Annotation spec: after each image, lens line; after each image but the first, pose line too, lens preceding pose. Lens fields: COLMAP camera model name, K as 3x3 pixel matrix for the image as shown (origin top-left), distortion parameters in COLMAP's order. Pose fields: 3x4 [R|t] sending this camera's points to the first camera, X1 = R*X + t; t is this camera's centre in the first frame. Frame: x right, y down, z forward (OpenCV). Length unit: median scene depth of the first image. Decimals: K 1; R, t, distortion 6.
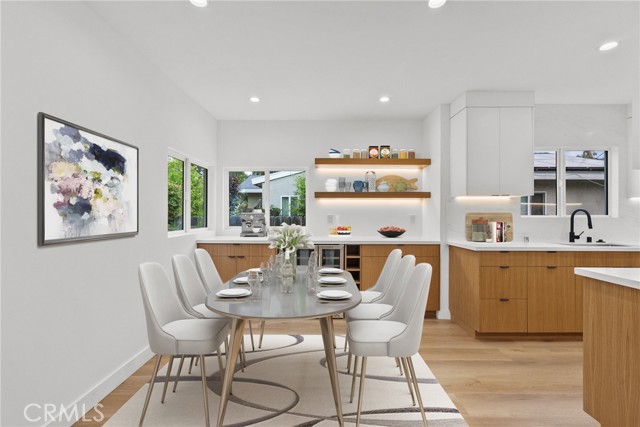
lens RADIAL K [[295.2, 0, 319.9], [0, 295.2, 211.0], [0, 0, 1]] dist [-0.004510, 0.001058]
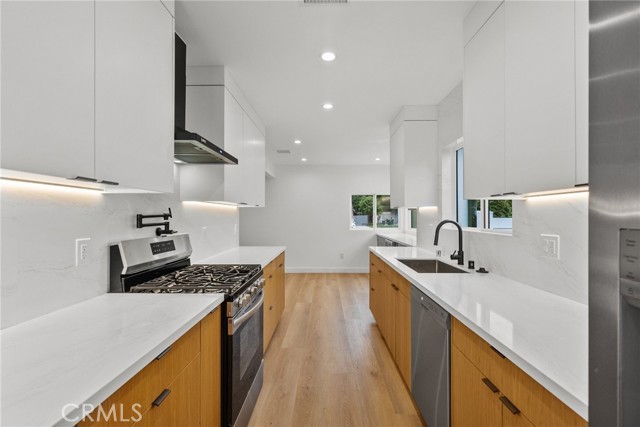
lens RADIAL K [[295.2, 0, 322.8], [0, 295.2, 214.3], [0, 0, 1]] dist [-0.004510, 0.001058]
pose [[-0.000784, -0.008999, -0.999959, 1.577644], [0.013551, 0.999868, -0.009009, -0.017641], [0.999908, -0.013557, -0.000662, 0.641616]]
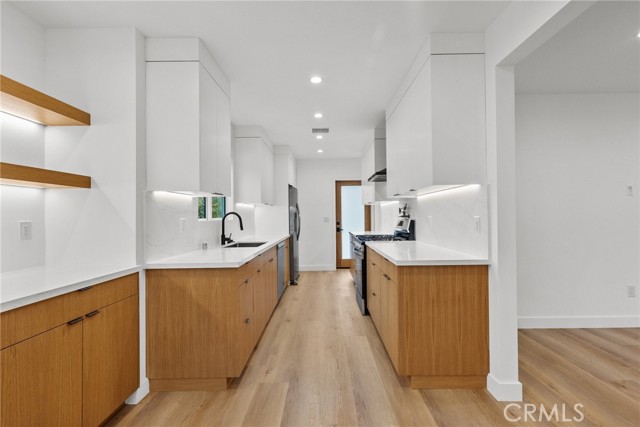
lens RADIAL K [[295.2, 0, 322.4], [0, 295.2, 214.1], [0, 0, 1]] dist [-0.004510, 0.001058]
pose [[-0.004141, 0.004638, 0.999981, -0.164540], [0.001242, 0.999988, -0.004632, 0.005225], [-0.999991, 0.001223, -0.004147, 0.646818]]
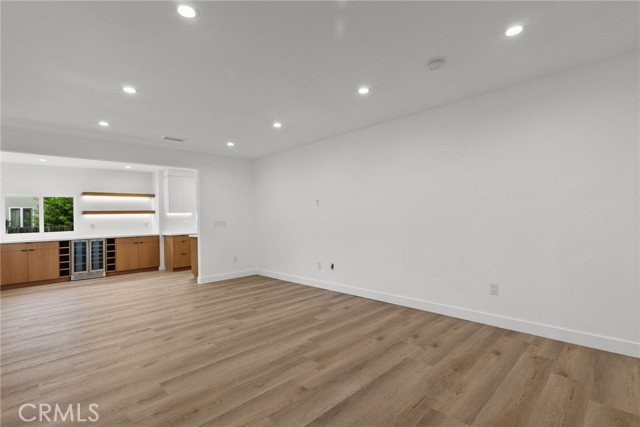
lens RADIAL K [[295.2, 0, 321.7], [0, 295.2, 218.7], [0, 0, 1]] dist [-0.004510, 0.001058]
pose [[0.702902, -0.025218, 0.710839, -0.294699], [0.022175, 0.999662, 0.013537, -0.012201], [-0.710941, 0.006247, 0.703224, -1.394084]]
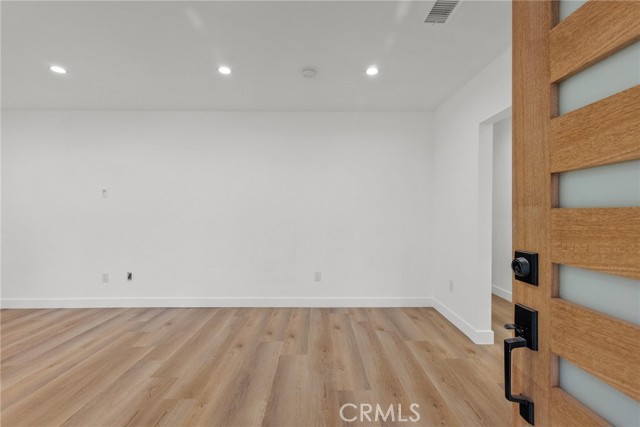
lens RADIAL K [[295.2, 0, 316.2], [0, 295.2, 212.4], [0, 0, 1]] dist [-0.004510, 0.001058]
pose [[-0.015802, -0.004535, 0.999865, -0.358273], [-0.004174, 0.999981, 0.004469, -0.007111], [-0.999866, -0.004103, -0.015821, -1.101649]]
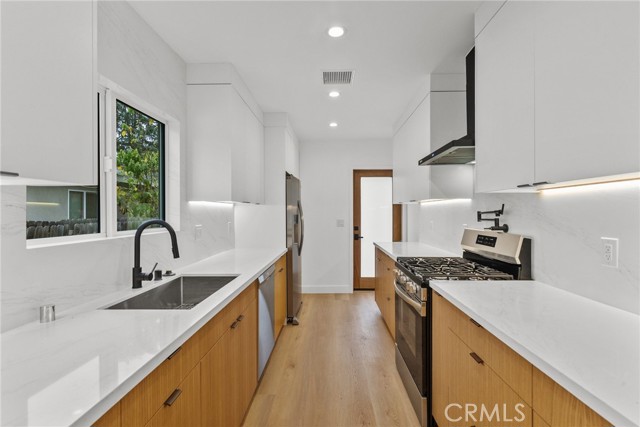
lens RADIAL K [[295.2, 0, 321.9], [0, 295.2, 213.1], [0, 0, 1]] dist [-0.004510, 0.001058]
pose [[0.022824, -0.006572, 0.999718, 0.366951], [-0.006853, 0.999954, 0.006730, -0.023752], [-0.999716, -0.007005, 0.022778, 0.668747]]
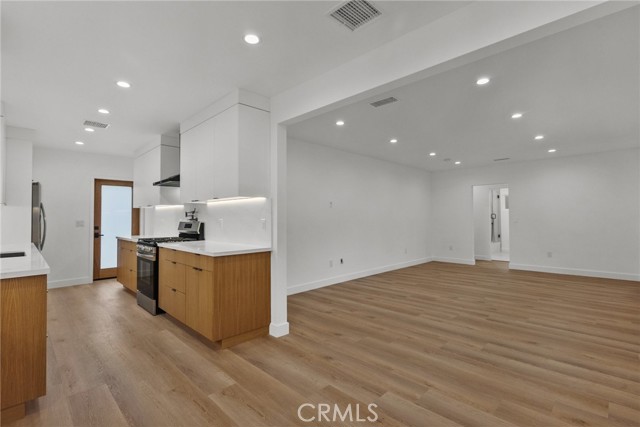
lens RADIAL K [[295.2, 0, 320.7], [0, 295.2, 210.8], [0, 0, 1]] dist [-0.004510, 0.001058]
pose [[-0.717798, 0.020193, 0.695959, -0.314369], [-0.000410, 0.999567, -0.029424, 0.008728], [-0.696252, -0.021405, -0.717479, 0.857625]]
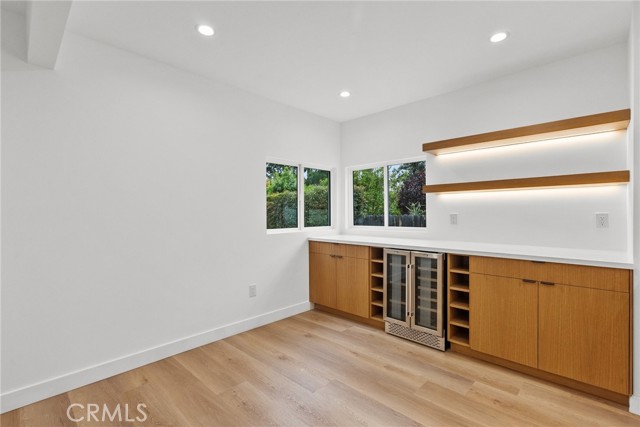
lens RADIAL K [[295.2, 0, 321.3], [0, 295.2, 214.3], [0, 0, 1]] dist [-0.004510, 0.001058]
pose [[0.721200, -0.004059, -0.692715, 0.378706], [0.013495, 0.999875, 0.008190, 0.003863], [0.692596, -0.015255, 0.721165, 0.245486]]
